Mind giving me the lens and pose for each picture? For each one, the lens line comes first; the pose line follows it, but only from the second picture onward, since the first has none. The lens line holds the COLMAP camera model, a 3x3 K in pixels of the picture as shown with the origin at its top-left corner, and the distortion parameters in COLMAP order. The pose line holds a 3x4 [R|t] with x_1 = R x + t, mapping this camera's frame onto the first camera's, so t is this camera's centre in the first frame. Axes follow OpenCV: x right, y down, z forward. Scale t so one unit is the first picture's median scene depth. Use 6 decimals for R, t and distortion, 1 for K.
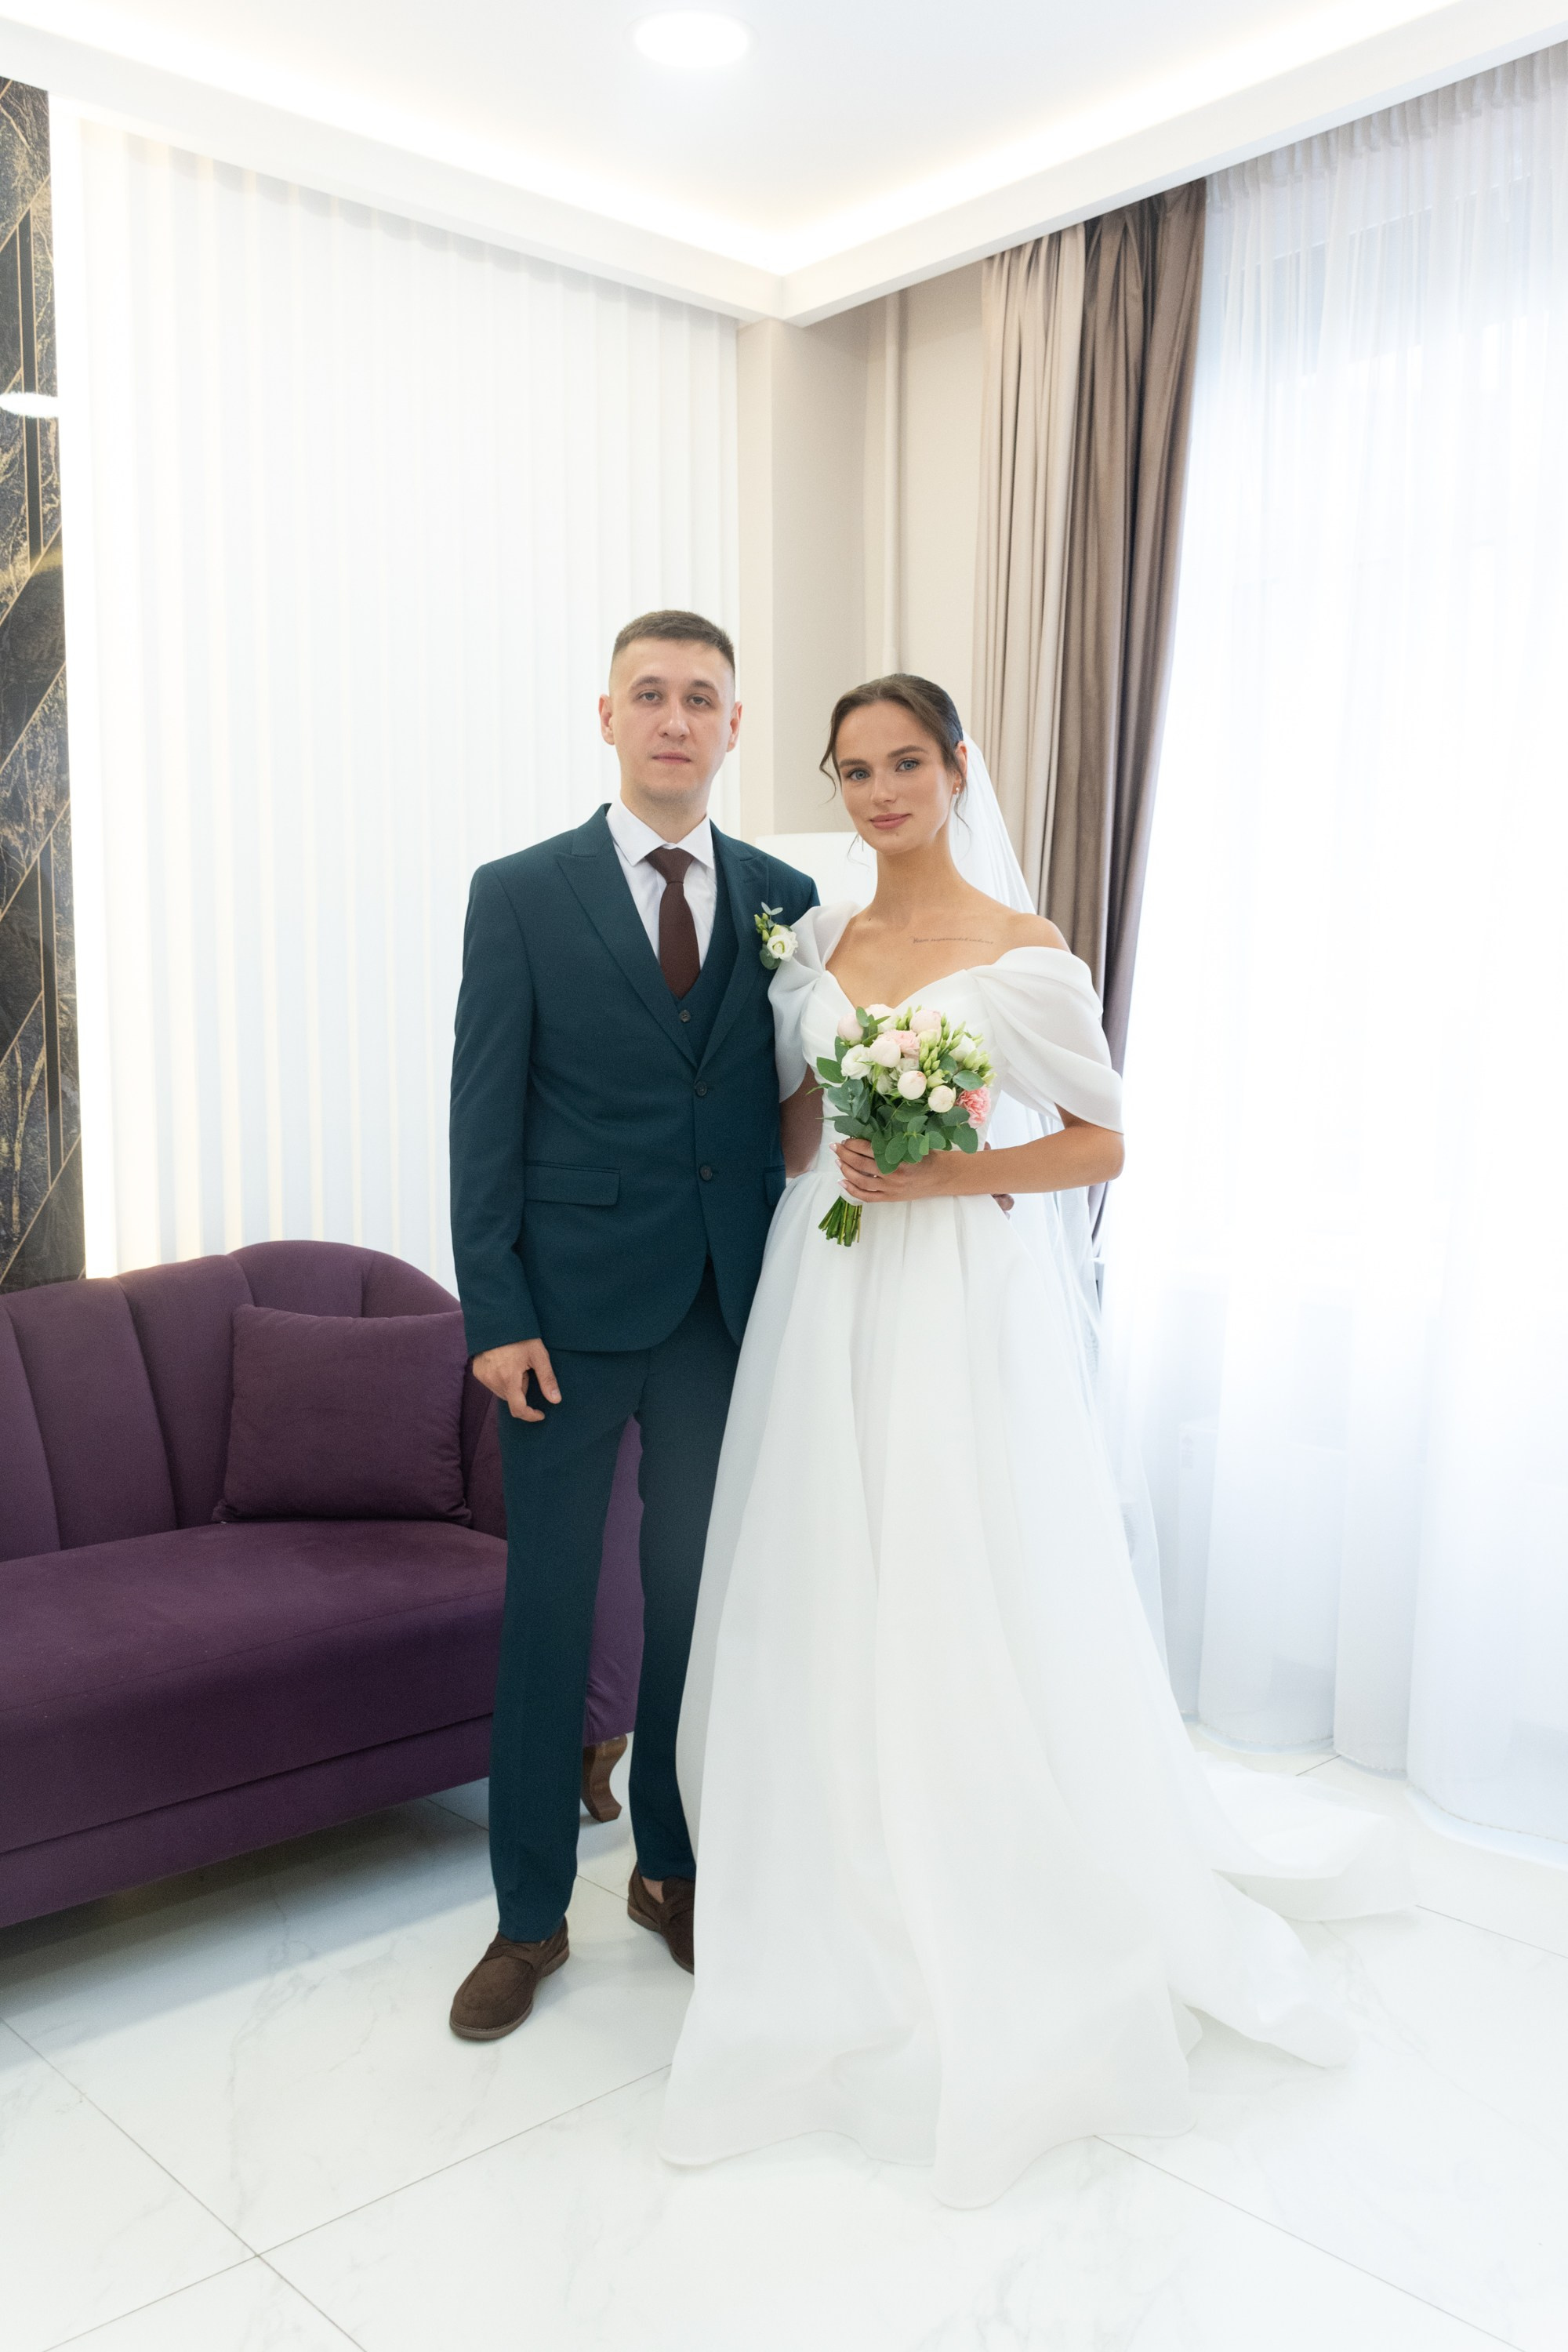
lens RADIAL K [[2042.9, 0, 784.0], [0, 2042.9, 1176.0], [0, 0, 1]] dist [-0.010550, 0.012777]
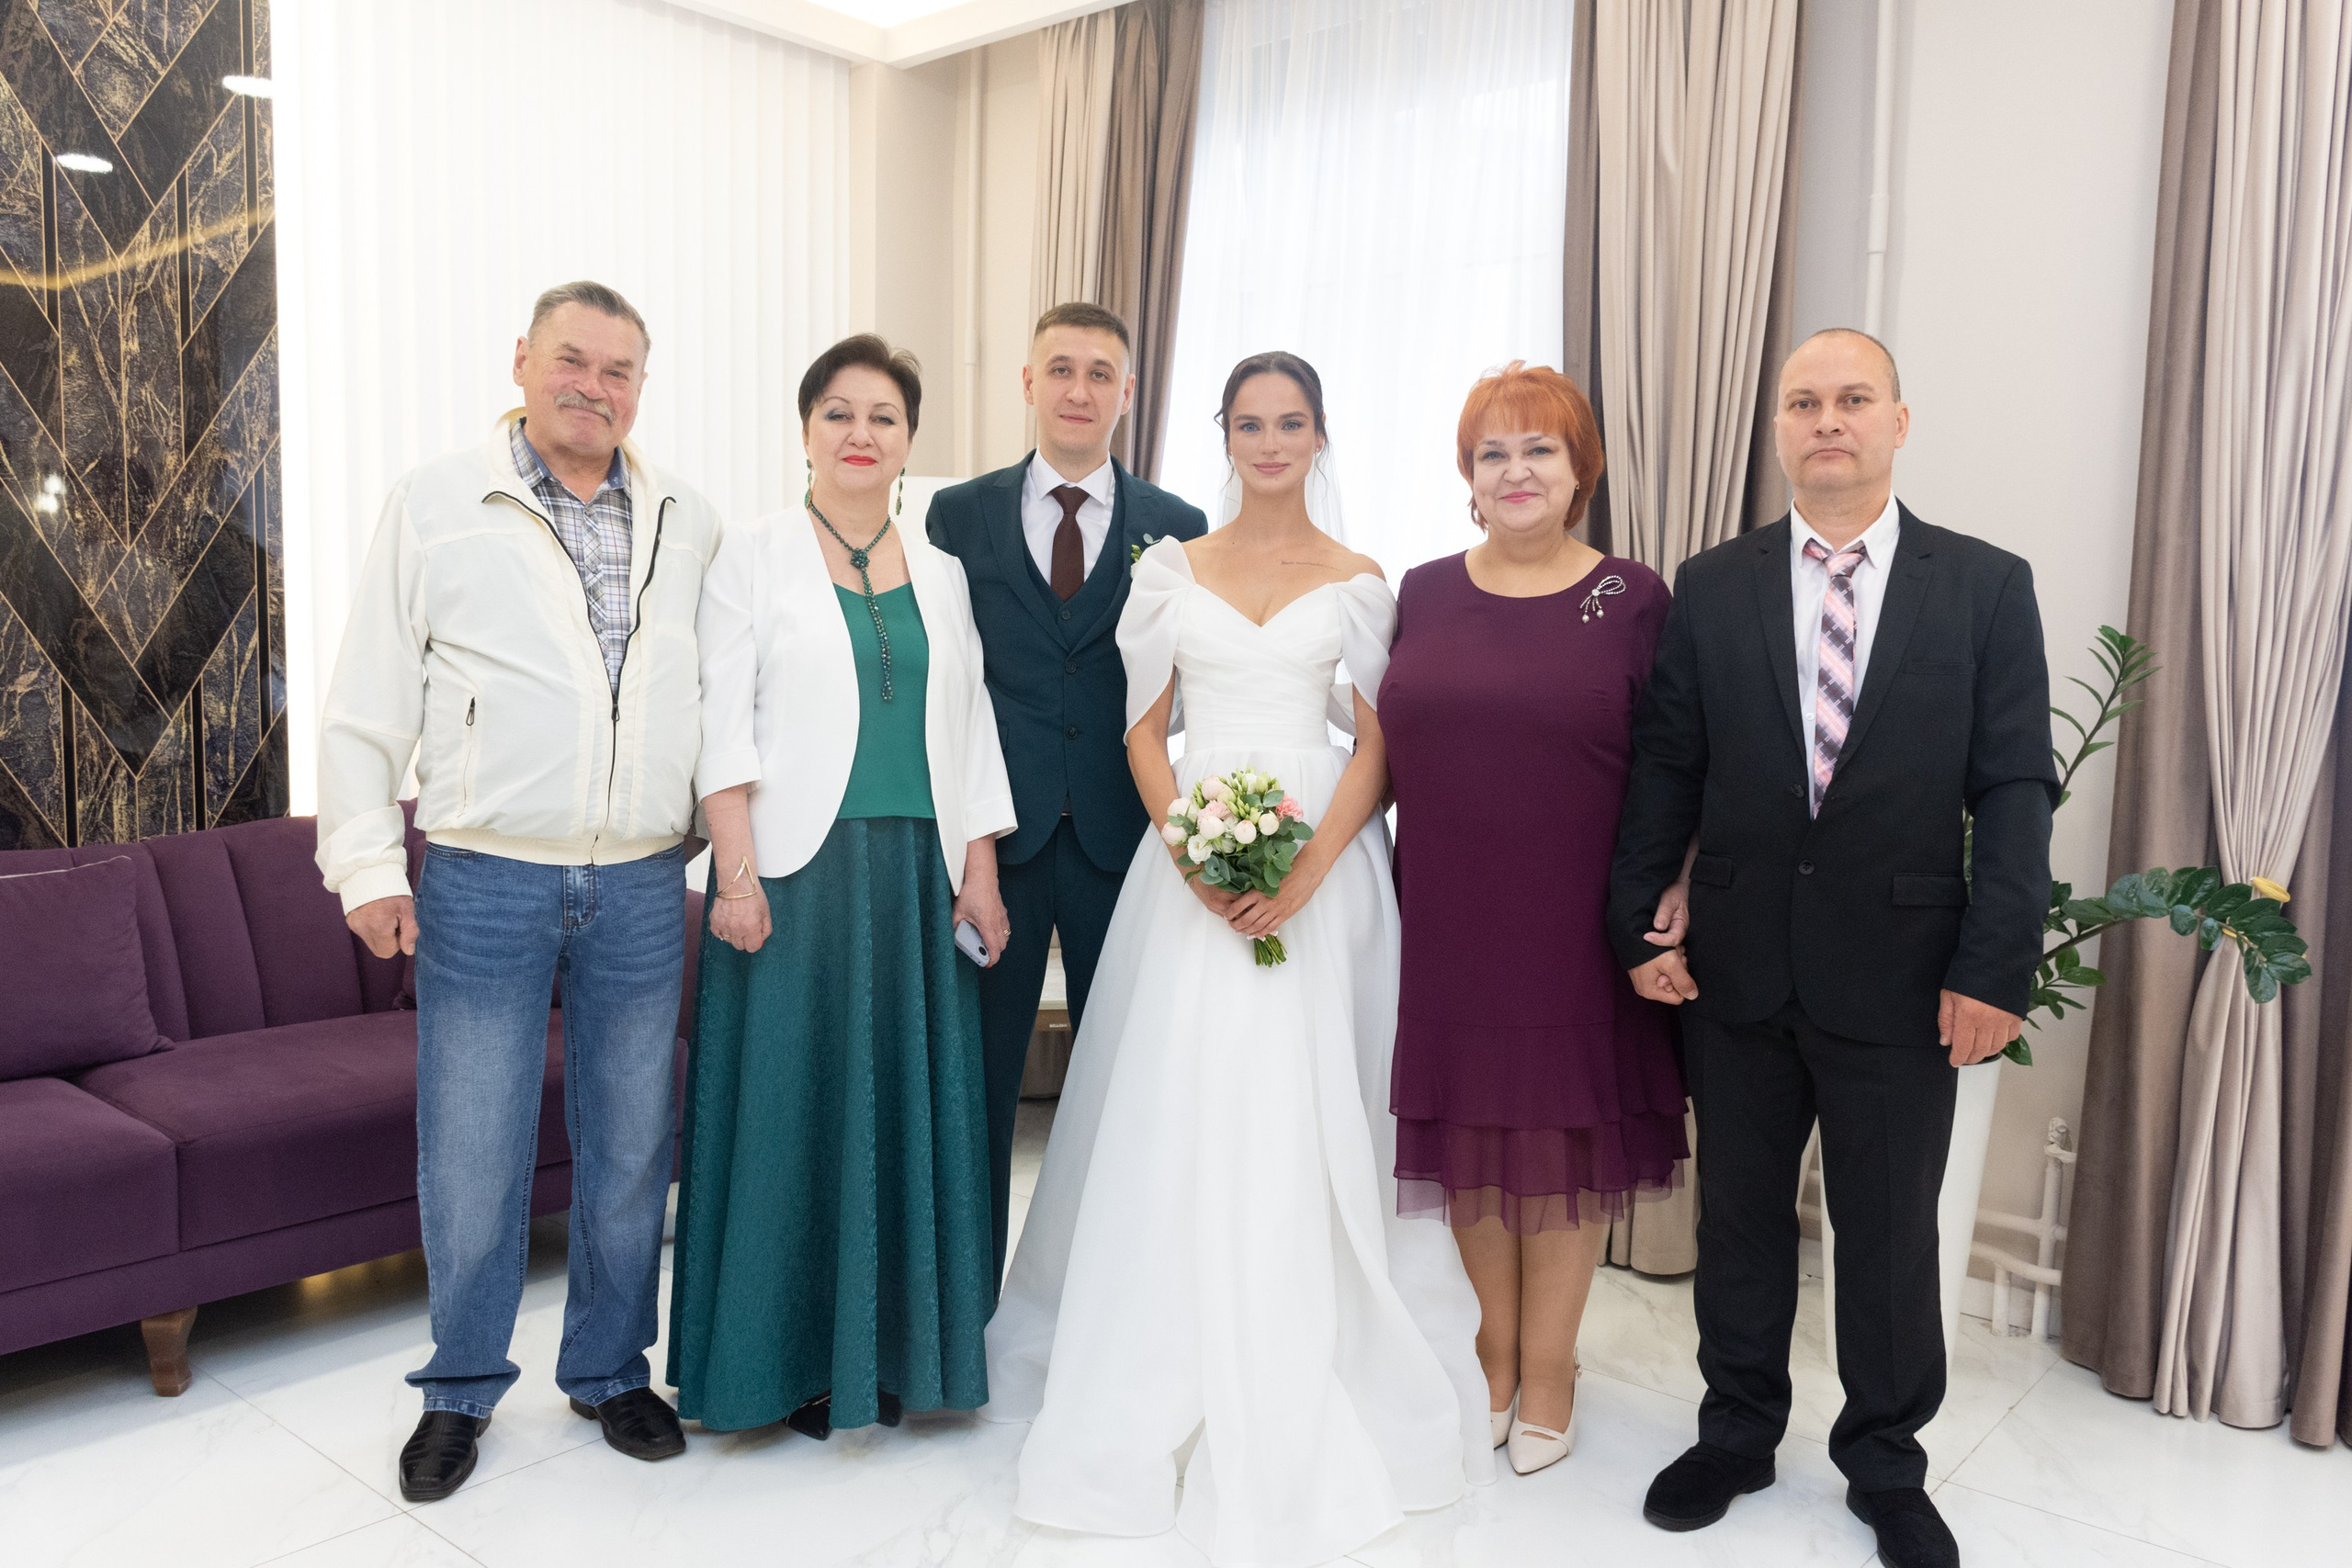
lens RADIAL K [[1817.9, 0, 1172.1], [0, 1817.9, 786.7], [0, 0, 1]] dist [0.006822, -0.007756]
pose [[0.993438, 0.013375, 0.113584, 0.067922], [-0.014338, 0.999868, 0.007664, 0.015949], [-0.113466, -0.009242, 0.993499, -0.169297]]
